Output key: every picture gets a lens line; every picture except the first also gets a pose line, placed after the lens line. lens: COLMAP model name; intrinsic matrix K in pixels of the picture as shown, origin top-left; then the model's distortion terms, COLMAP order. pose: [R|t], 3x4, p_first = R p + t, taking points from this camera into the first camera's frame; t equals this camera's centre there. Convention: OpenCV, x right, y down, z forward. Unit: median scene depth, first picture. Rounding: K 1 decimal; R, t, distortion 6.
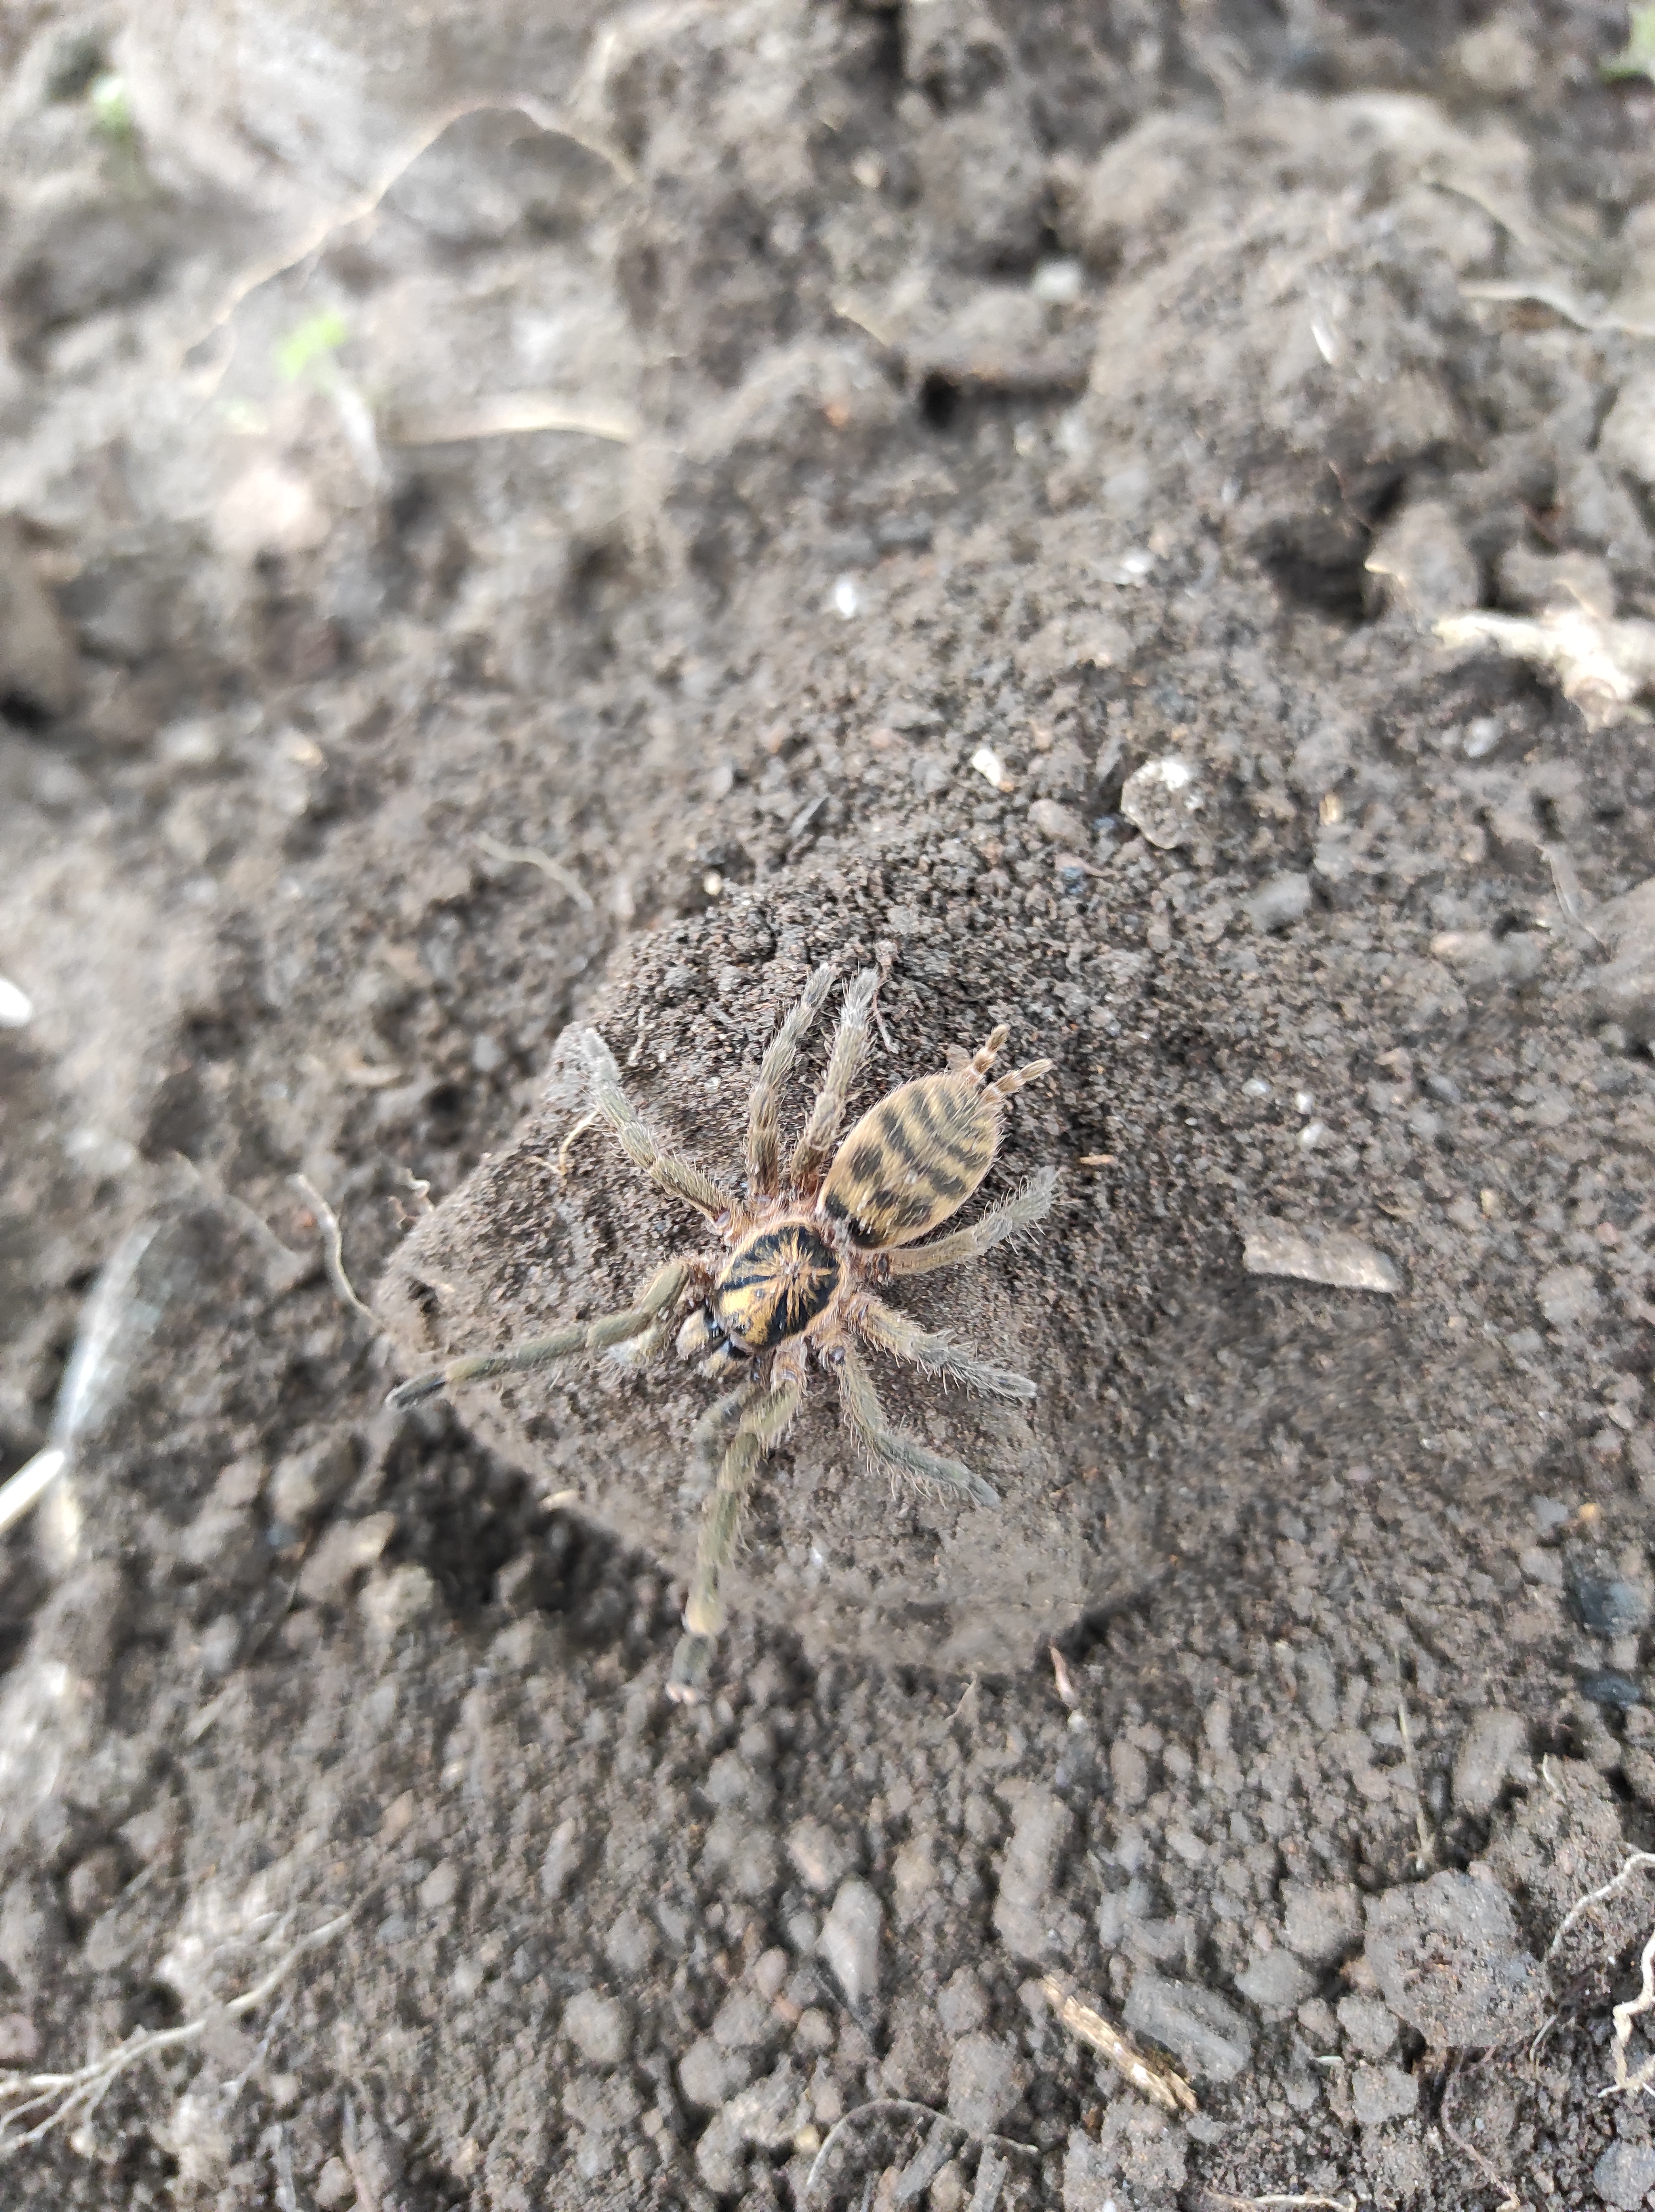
lens RADIAL K [[1593.6, 0, 822.6], [0, 1593.6, 1082.9], [0, 0, 1]] dist [-0.029673, -0.004778]
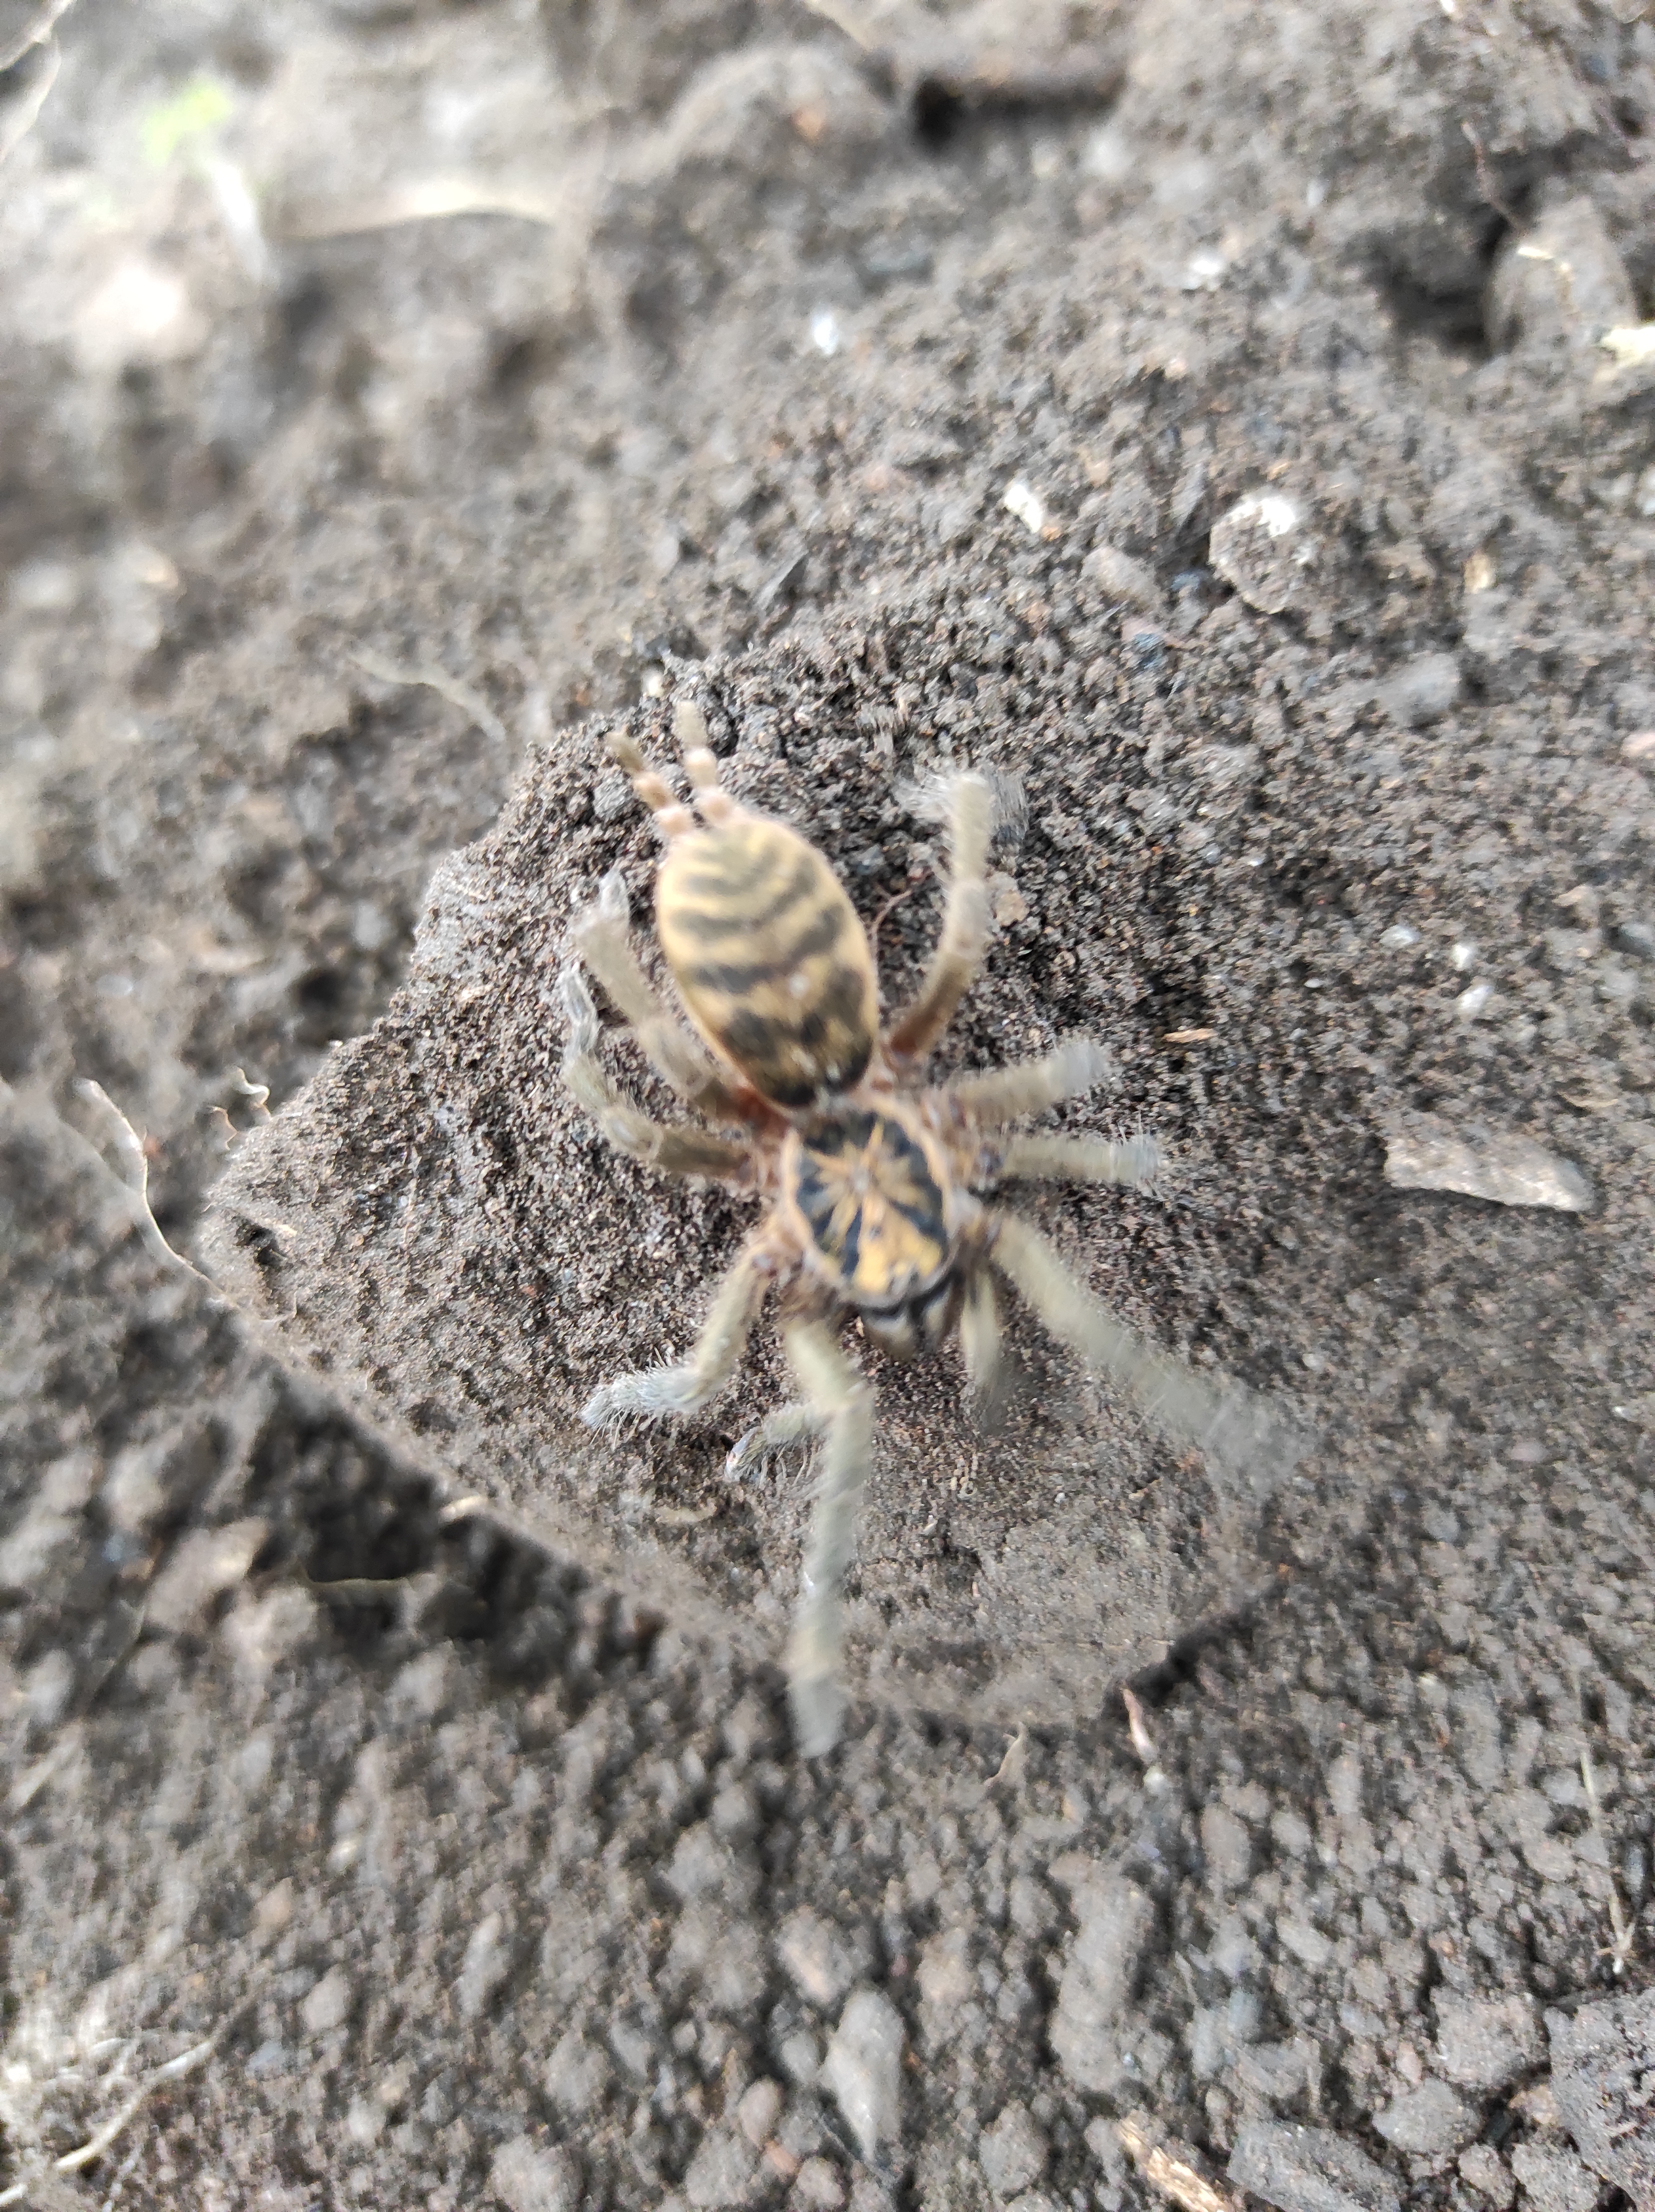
lens RADIAL K [[1593.6, 0, 837.9], [0, 1593.6, 1122.5], [0, 0, 1]] dist [-0.029673, -0.004778]
pose [[0.999653, -0.017707, 0.019482, -0.001239], [0.016384, 0.997677, 0.066119, 0.034178], [-0.020608, -0.065777, 0.997622, 0.258642]]
